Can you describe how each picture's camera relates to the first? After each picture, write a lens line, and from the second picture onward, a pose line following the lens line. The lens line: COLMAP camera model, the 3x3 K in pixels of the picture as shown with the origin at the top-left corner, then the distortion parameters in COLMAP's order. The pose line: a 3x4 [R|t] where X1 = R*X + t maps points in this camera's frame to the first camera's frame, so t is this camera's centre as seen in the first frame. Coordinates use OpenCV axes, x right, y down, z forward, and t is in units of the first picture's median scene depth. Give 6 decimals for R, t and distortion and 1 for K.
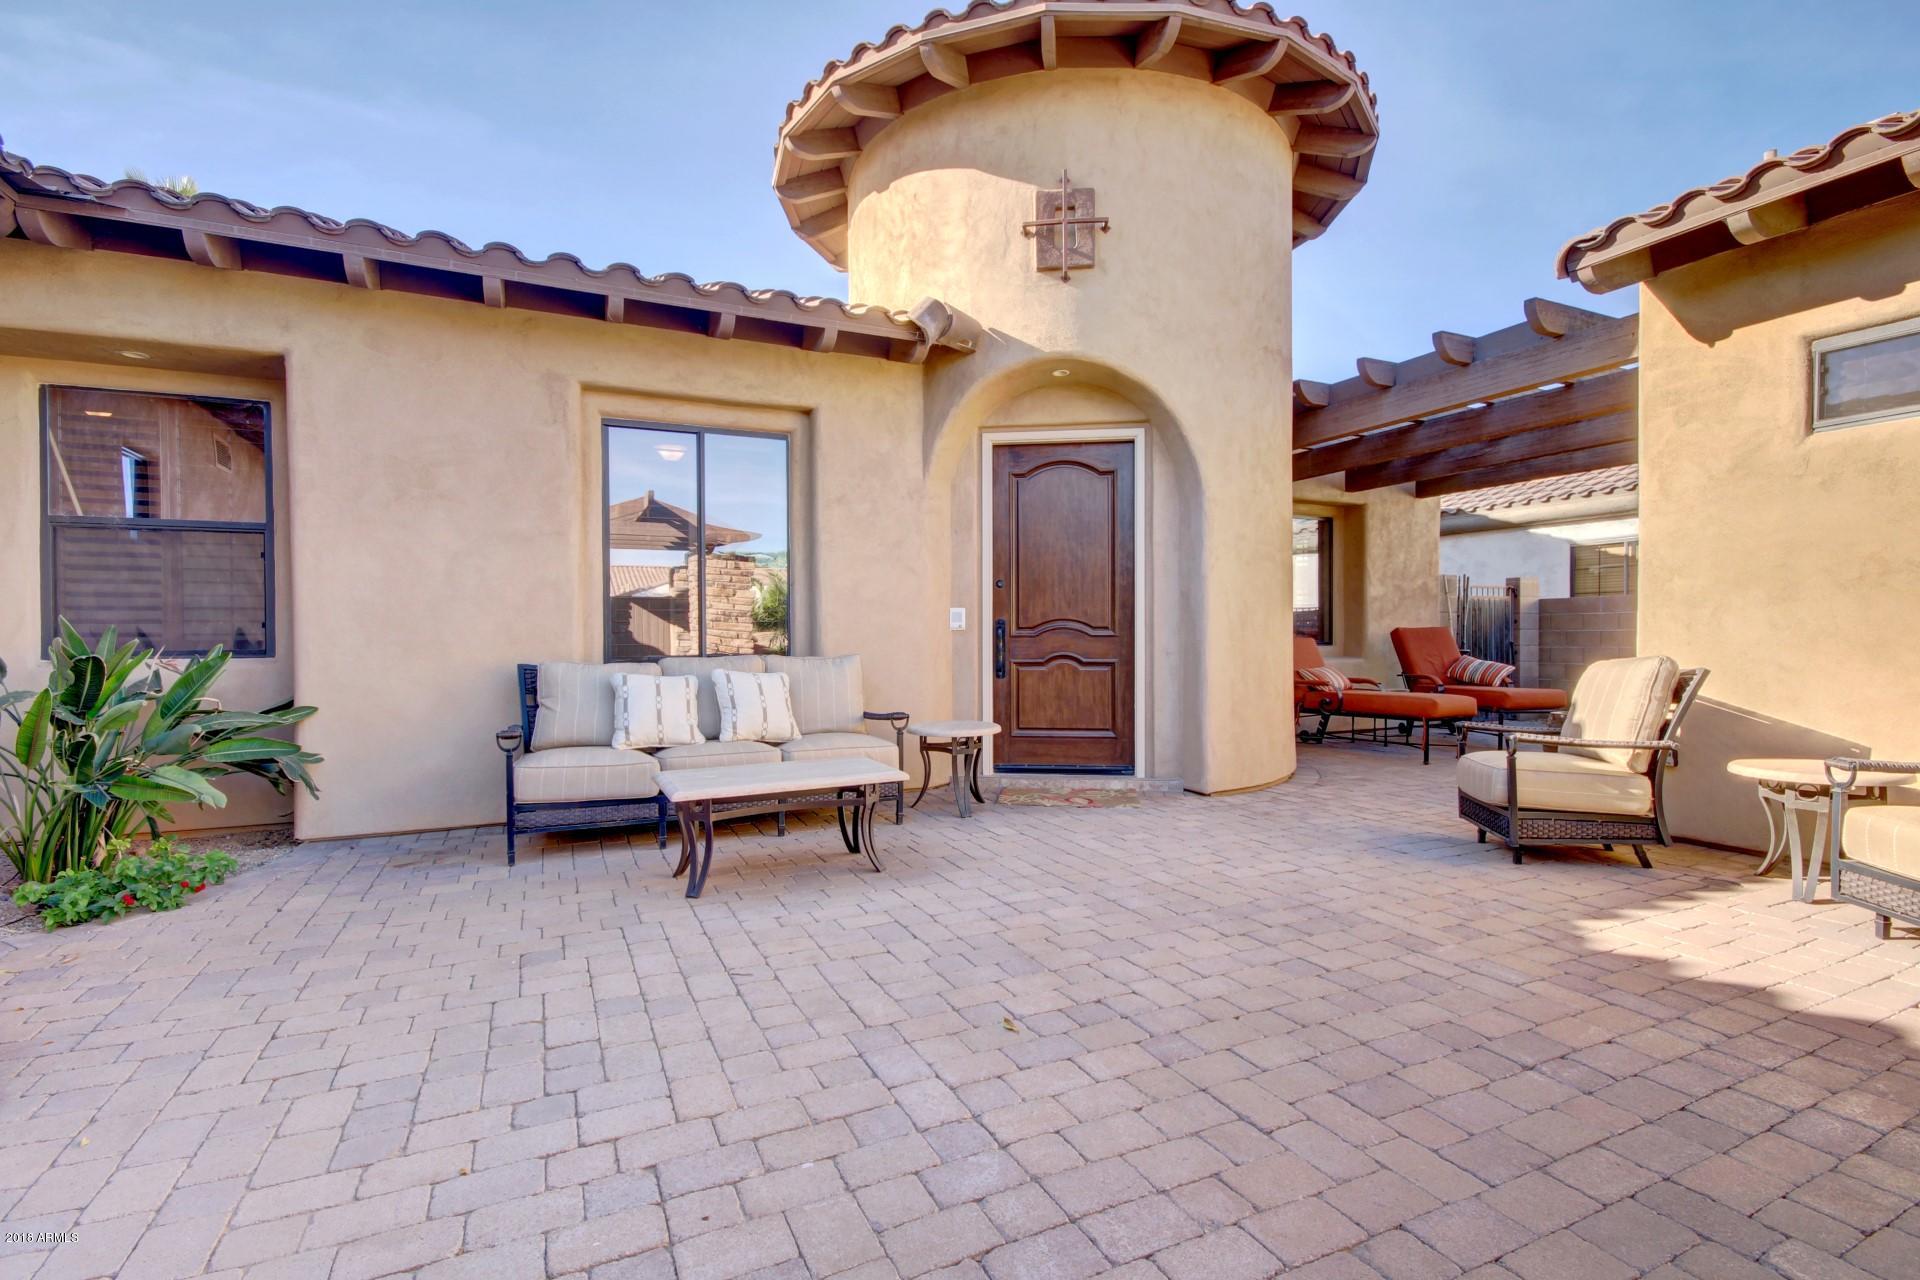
lens RADIAL K [[899.6, 0, 960.4], [0, 899.6, 650.3], [0, 0, 1]] dist [0.011311, -0.004221]
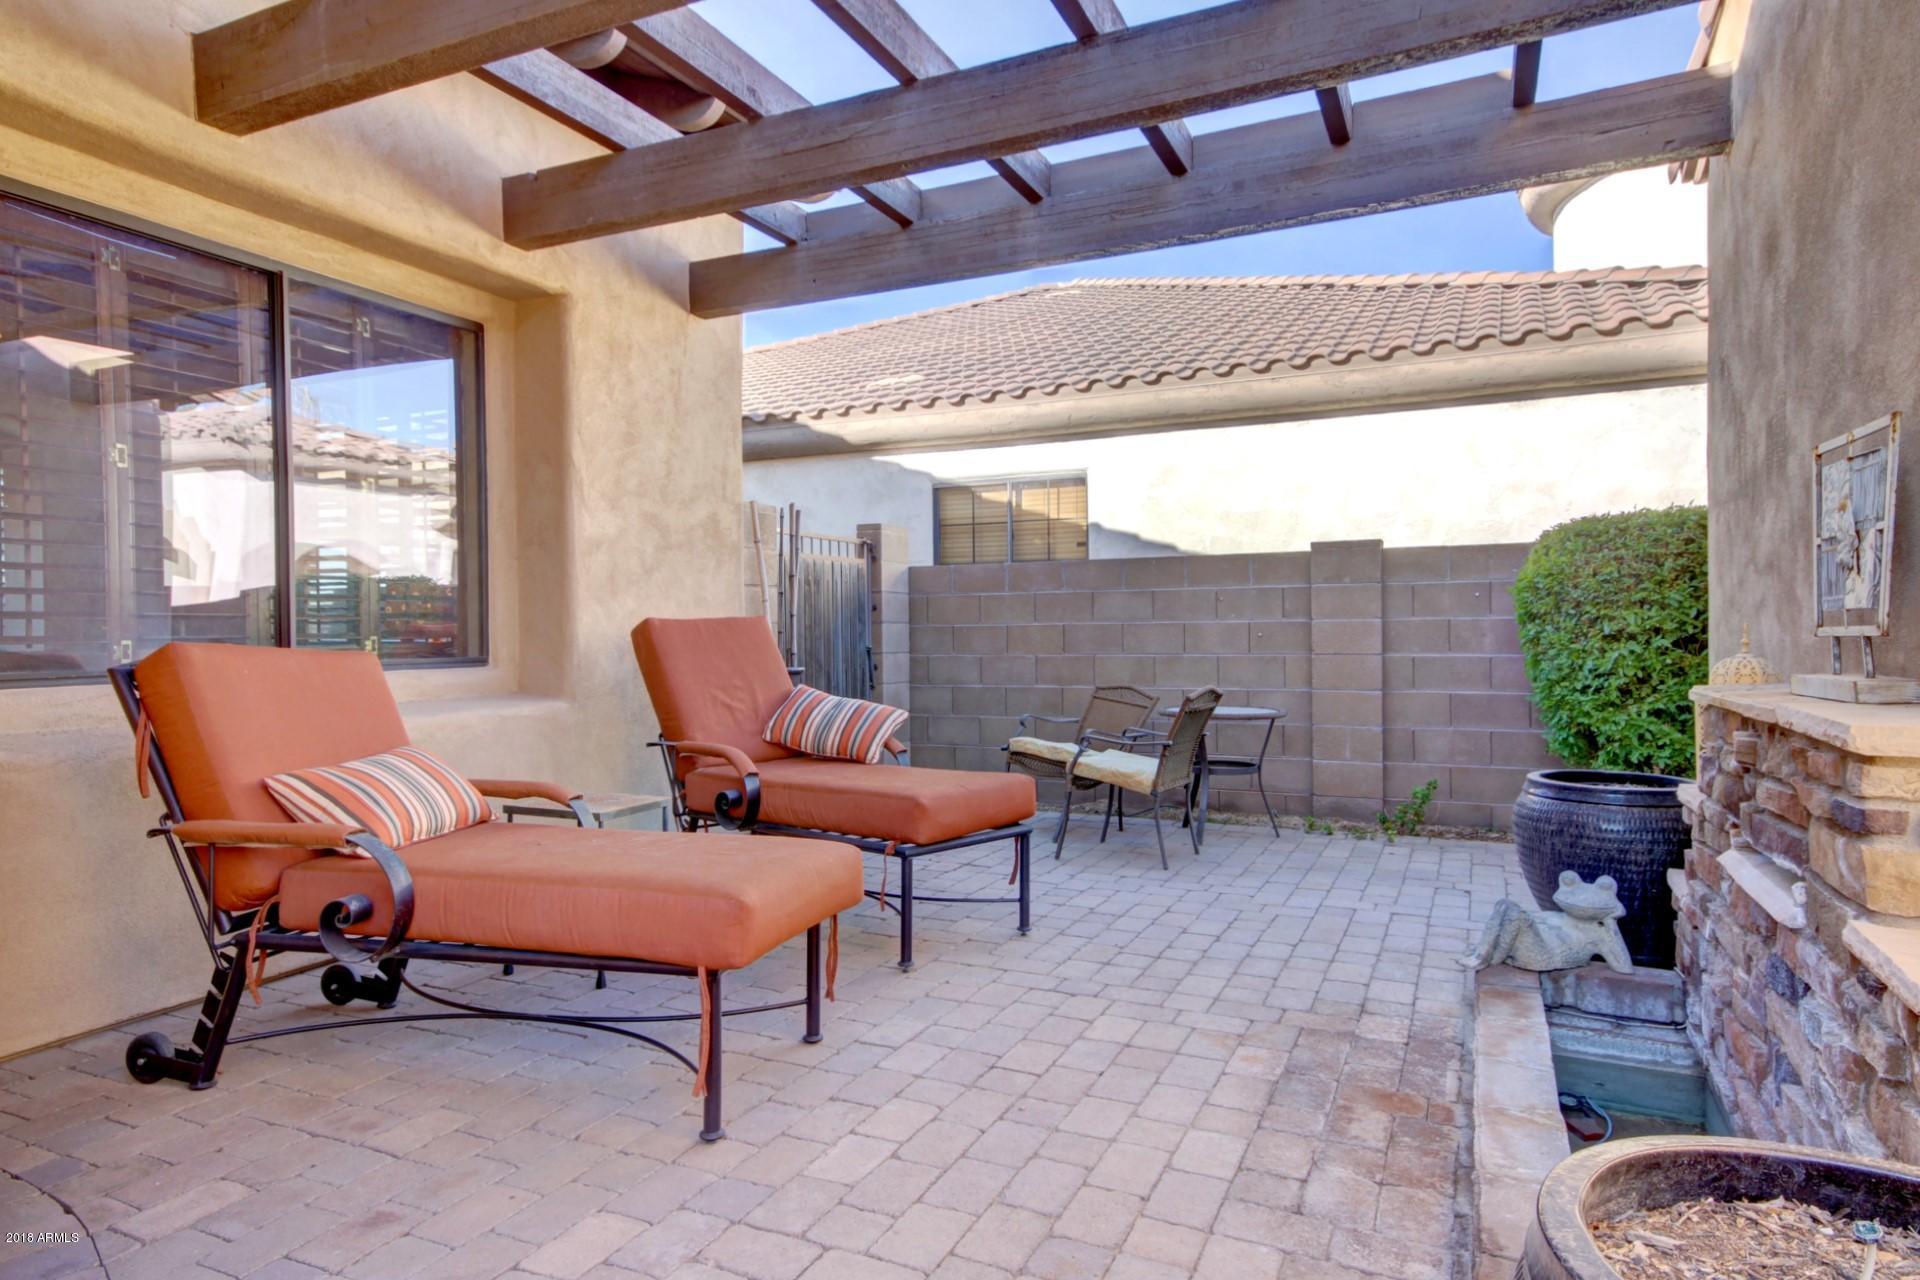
lens RADIAL K [[1102.1, 0, 962.5], [0, 1102.1, 642.3], [0, 0, 1]] dist [0.010816, 0.000371]
pose [[0.773454, -0.011566, 0.633747, 0.273597], [0.014373, 0.999896, 0.000707, -0.012866], [-0.633690, 0.008562, 0.773540, 0.519800]]
